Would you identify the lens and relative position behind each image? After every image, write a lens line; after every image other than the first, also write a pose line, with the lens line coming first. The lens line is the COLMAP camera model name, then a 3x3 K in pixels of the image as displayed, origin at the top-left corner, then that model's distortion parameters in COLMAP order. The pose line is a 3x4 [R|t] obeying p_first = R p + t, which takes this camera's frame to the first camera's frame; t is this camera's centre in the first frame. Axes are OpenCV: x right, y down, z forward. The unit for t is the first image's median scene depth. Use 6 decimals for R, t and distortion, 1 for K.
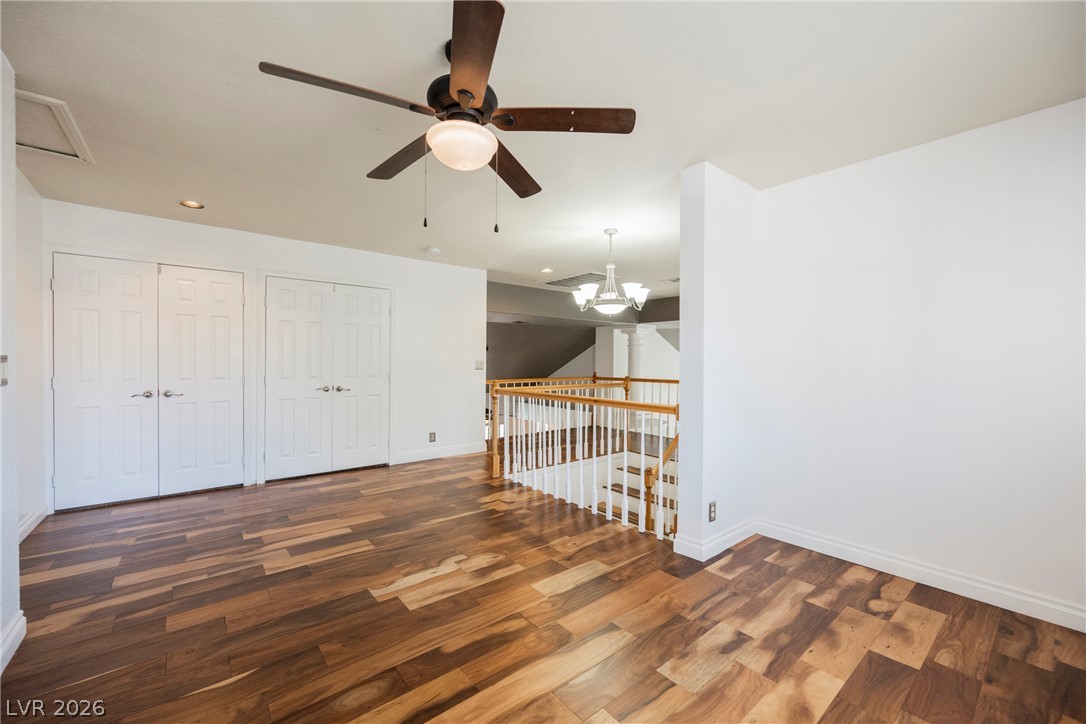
lens RADIAL K [[423.6, 0, 546.7], [0, 423.6, 363.7], [0, 0, 1]] dist [-0.002079, 0.000325]
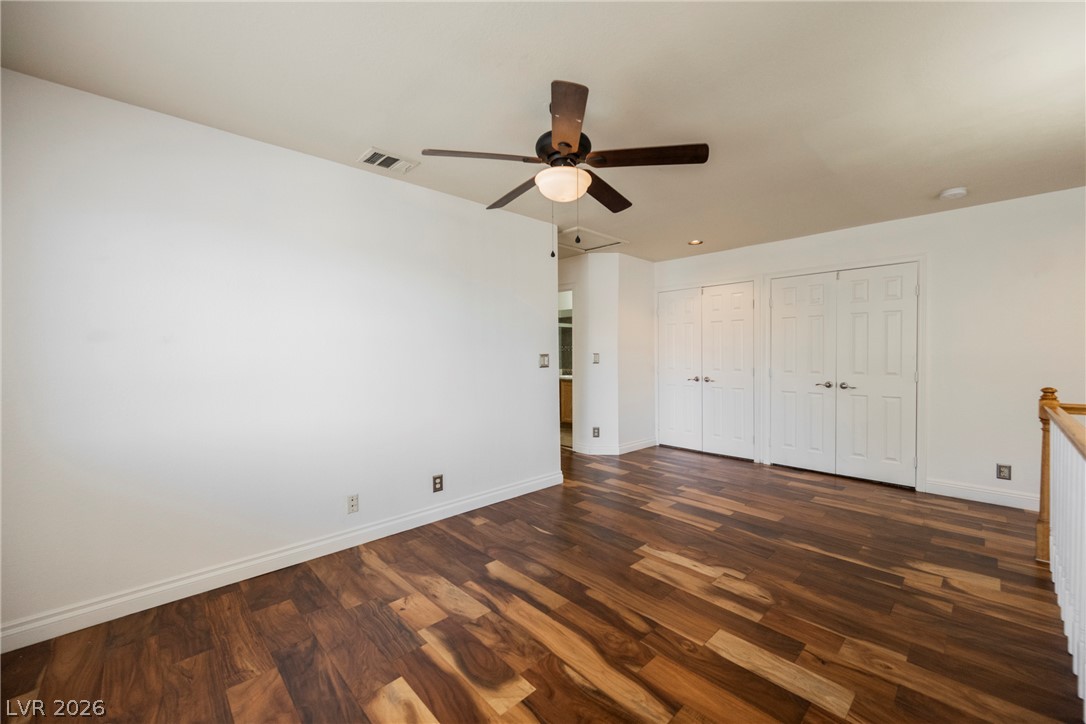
lens RADIAL K [[423.6, 0, 547.6], [0, 423.6, 359.4], [0, 0, 1]] dist [-0.002079, 0.000325]
pose [[0.085655, 0.003329, -0.996319, 0.575454], [-0.002781, 0.999991, 0.003103, 0.002658], [0.996321, 0.002505, 0.085663, 0.464974]]
